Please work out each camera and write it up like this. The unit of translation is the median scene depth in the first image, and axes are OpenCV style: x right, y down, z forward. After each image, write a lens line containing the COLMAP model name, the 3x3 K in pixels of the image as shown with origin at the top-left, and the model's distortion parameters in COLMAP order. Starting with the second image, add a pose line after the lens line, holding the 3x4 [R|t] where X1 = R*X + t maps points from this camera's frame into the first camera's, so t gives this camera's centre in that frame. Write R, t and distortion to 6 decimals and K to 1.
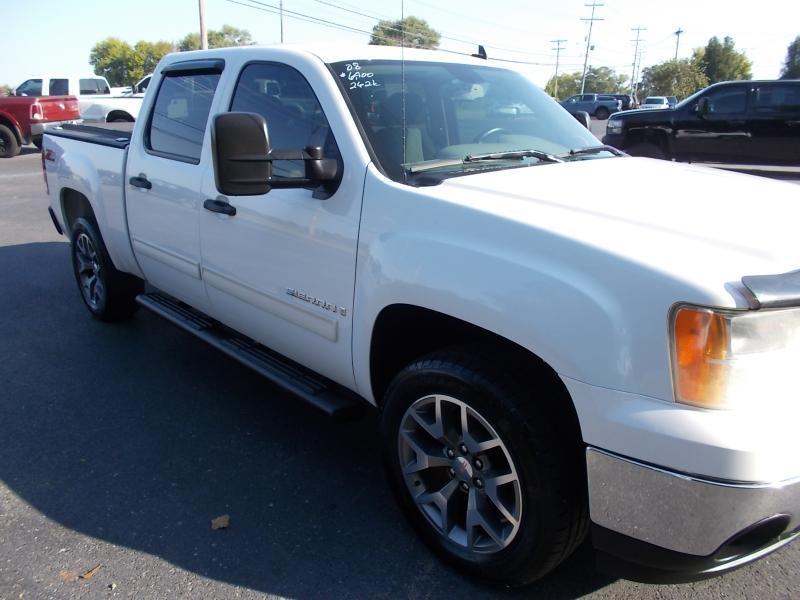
lens RADIAL K [[609.5, 0, 400.0], [0, 609.5, 300.0], [0, 0, 1]] dist [-0.000880, -0.016289]
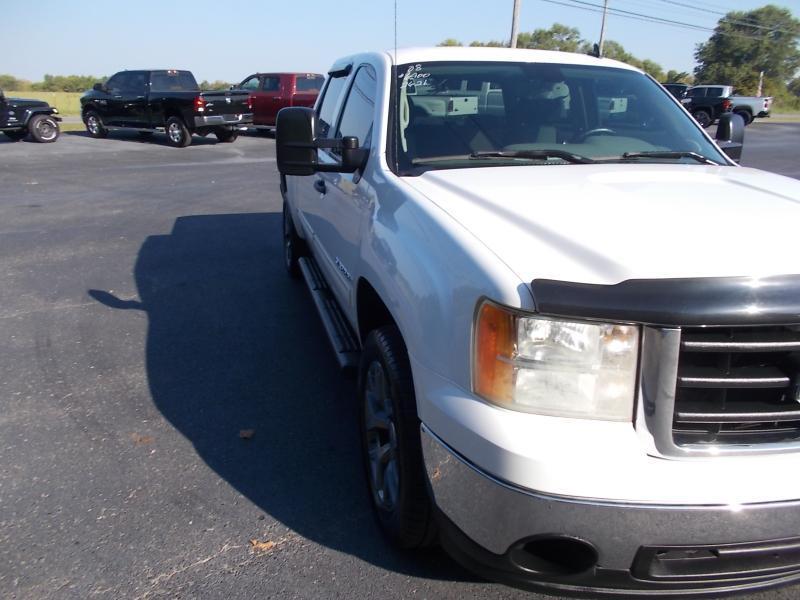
lens RADIAL K [[609.5, 0, 400.0], [0, 609.5, 300.0], [0, 0, 1]] dist [-0.000880, -0.016289]
pose [[0.879825, 0.157174, -0.448558, 0.337053], [-0.156102, 0.986945, 0.039638, -0.003875], [0.448932, 0.035146, 0.892875, 0.008333]]
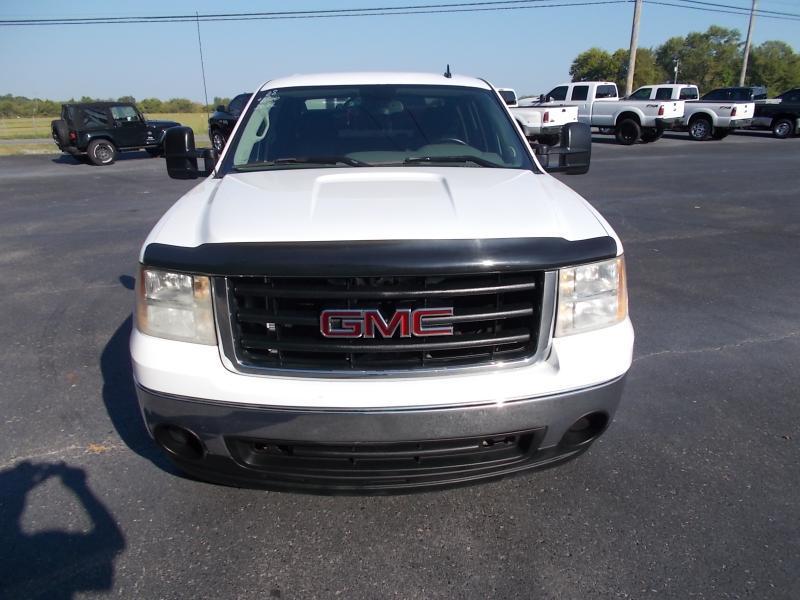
lens RADIAL K [[611.1, 0, 402.6], [0, 611.1, 297.7], [0, 0, 1]] dist [0.002332, -0.028948]
pose [[0.752273, 0.177523, -0.634485, 0.808870], [-0.185891, 0.981080, 0.054097, -0.041348], [0.632084, 0.077250, 0.771040, 0.111768]]
